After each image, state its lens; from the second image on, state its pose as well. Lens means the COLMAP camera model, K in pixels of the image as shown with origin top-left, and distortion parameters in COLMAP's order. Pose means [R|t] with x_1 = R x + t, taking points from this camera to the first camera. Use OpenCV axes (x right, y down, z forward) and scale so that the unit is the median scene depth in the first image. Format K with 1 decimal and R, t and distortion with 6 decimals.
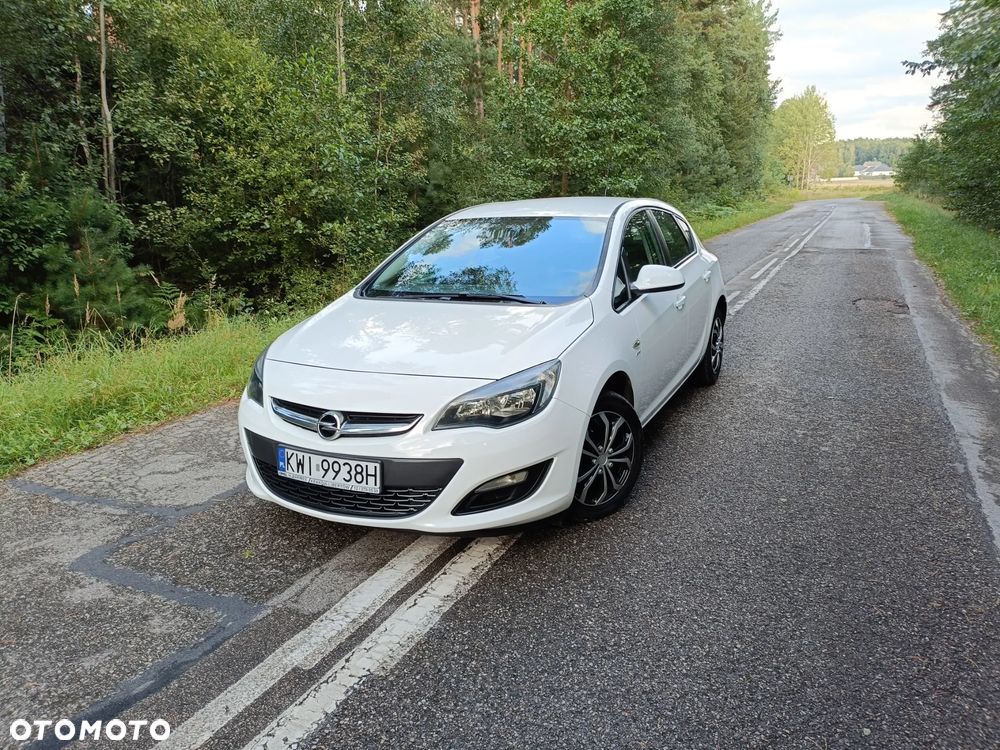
lens RADIAL K [[733.4, 0, 507.6], [0, 733.4, 371.5], [0, 0, 1]] dist [0.031590, -0.019284]
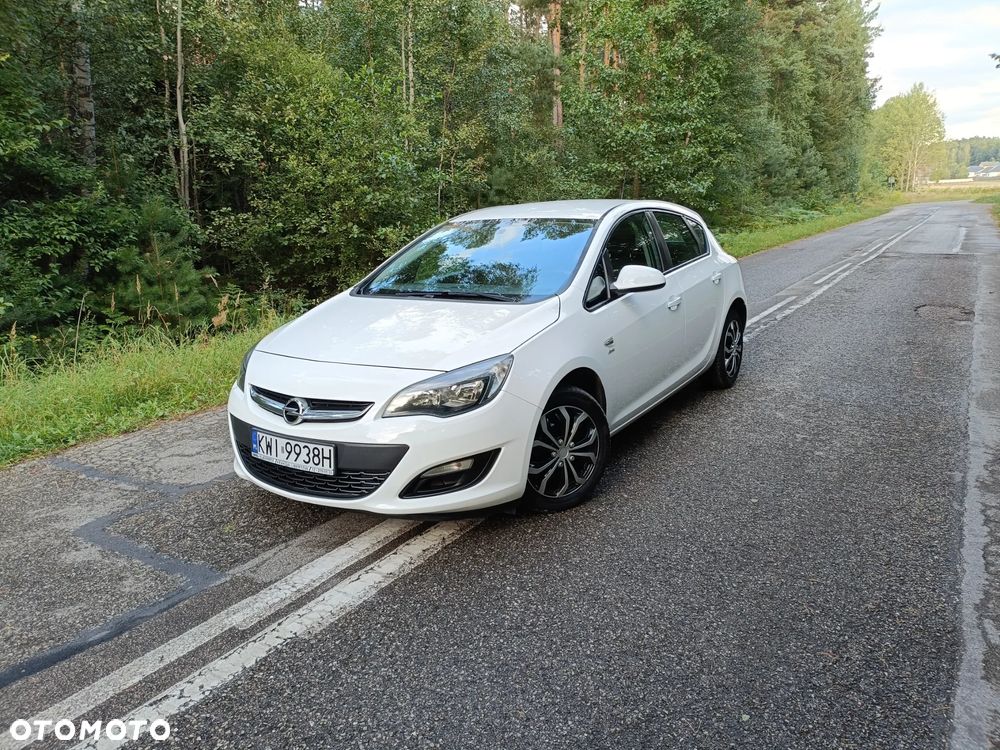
lens RADIAL K [[733.4, 0, 507.1], [0, 733.4, 372.6], [0, 0, 1]] dist [0.031590, -0.019284]
pose [[0.993478, 0.019566, -0.112331, 0.129394], [-0.020229, 0.999784, -0.004767, 0.010793], [0.112213, 0.007008, 0.993659, -0.025973]]
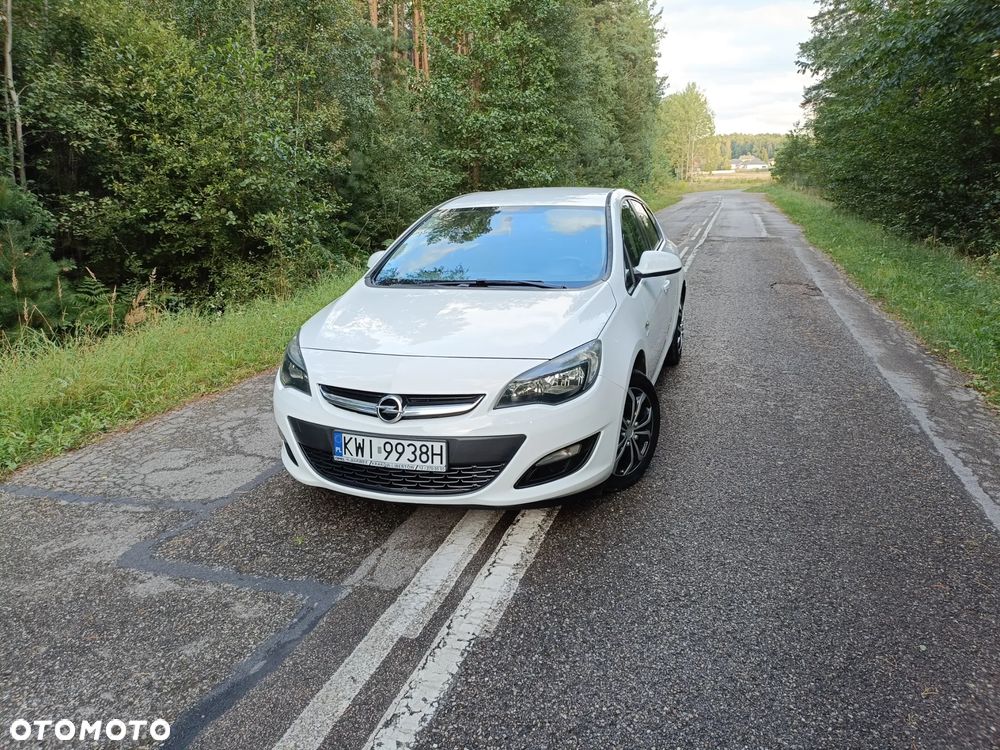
lens RADIAL K [[733.4, 0, 509.8], [0, 733.4, 367.9], [0, 0, 1]] dist [0.031590, -0.019284]
pose [[0.990020, -0.032606, 0.137100, -0.147475], [0.031706, 0.999459, 0.008742, 0.008731], [-0.137311, -0.004308, 0.990519, -0.028227]]
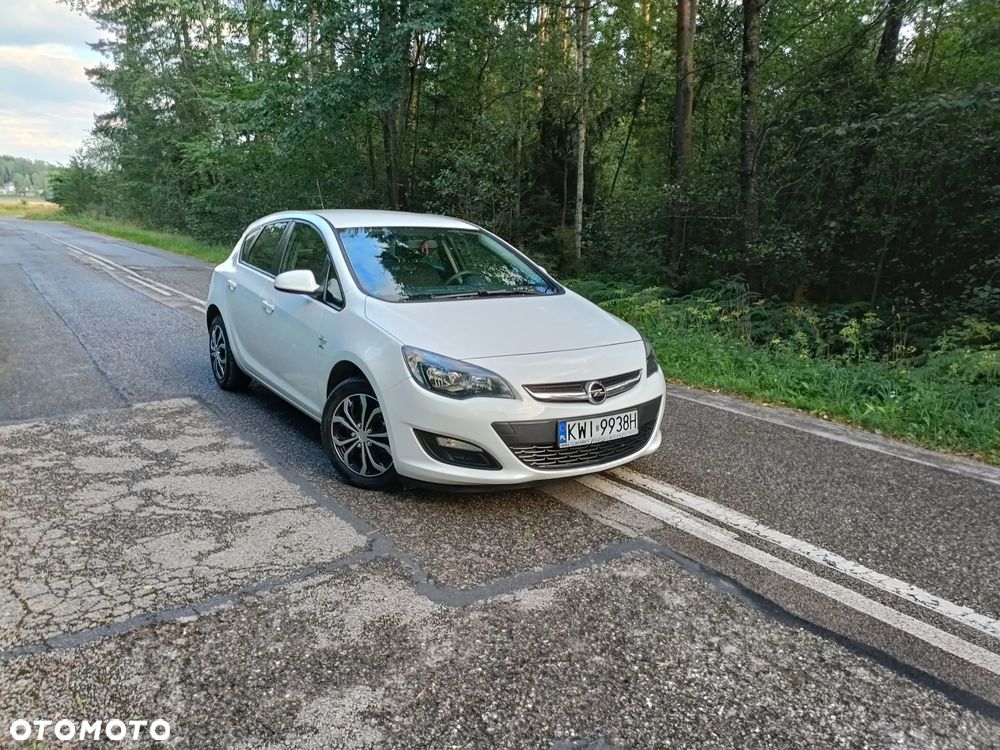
lens RADIAL K [[733.4, 0, 501.5], [0, 733.4, 374.8], [0, 0, 1]] dist [0.031590, -0.019284]
pose [[0.500050, -0.157698, 0.851517, -0.921209], [0.146335, 0.984527, 0.096396, -0.064083], [-0.853543, 0.076404, 0.515390, 0.350145]]
